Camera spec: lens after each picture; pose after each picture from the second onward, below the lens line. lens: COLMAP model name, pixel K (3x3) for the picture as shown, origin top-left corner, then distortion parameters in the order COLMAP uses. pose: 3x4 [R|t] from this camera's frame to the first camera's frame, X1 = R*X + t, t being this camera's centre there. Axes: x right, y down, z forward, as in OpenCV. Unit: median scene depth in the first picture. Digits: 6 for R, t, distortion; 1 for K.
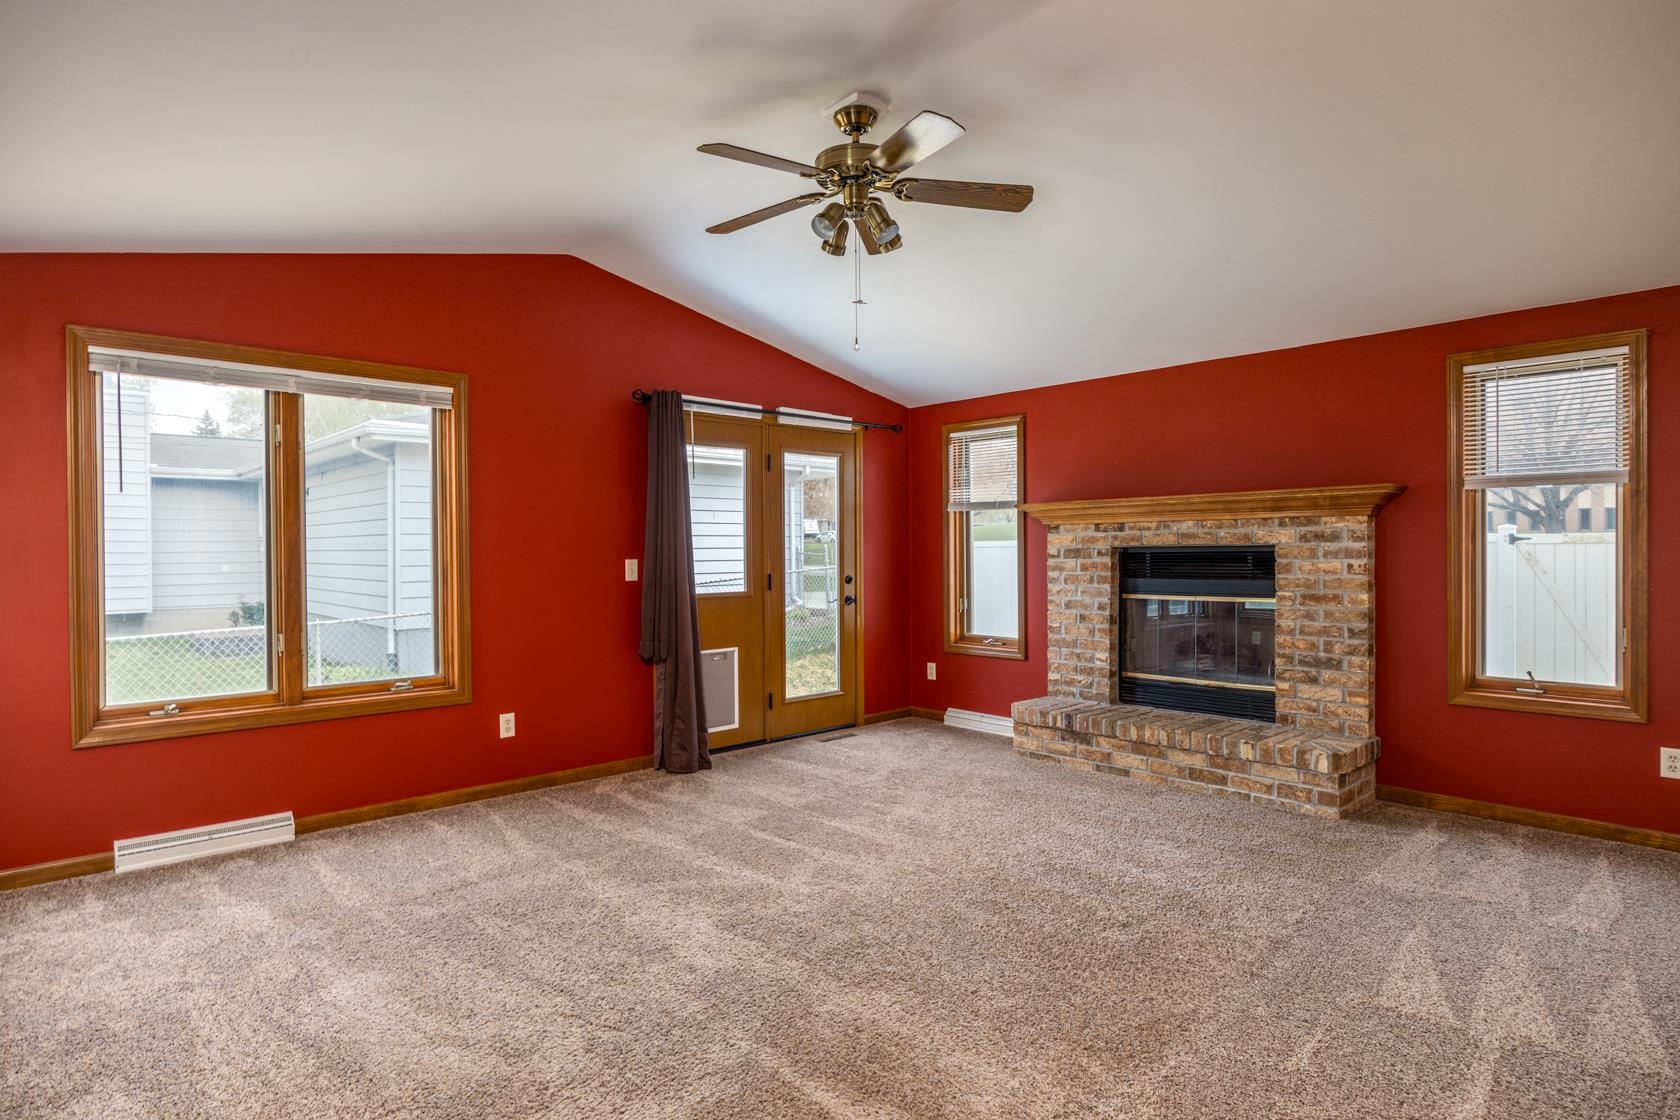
lens RADIAL K [[902.9, 0, 831.0], [0, 902.9, 556.0], [0, 0, 1]] dist [0.002562, 0.000617]
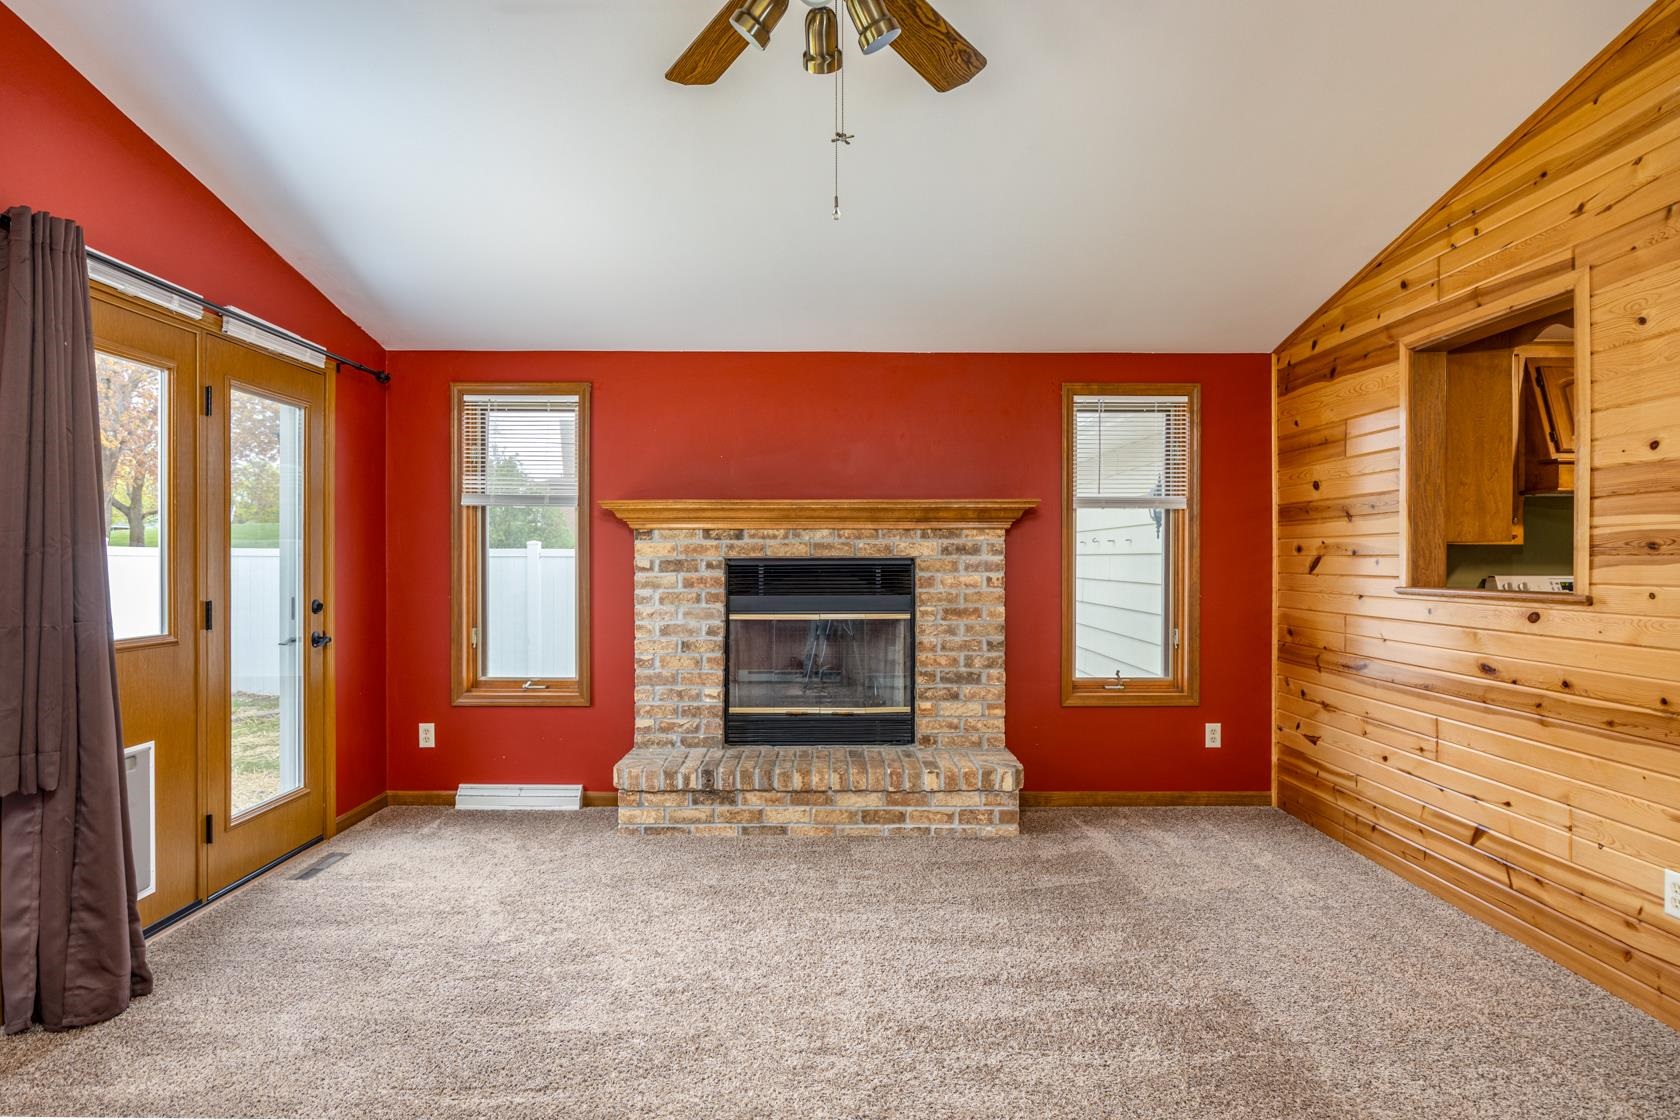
lens RADIAL K [[923.5, 0, 840.3], [0, 923.5, 566.4], [0, 0, 1]] dist [-0.005375, -0.001049]
pose [[0.672456, 0.003734, 0.740128, -0.260545], [-0.000707, 0.999990, -0.004403, 0.001254], [-0.740137, 0.002437, 0.672452, 0.380723]]
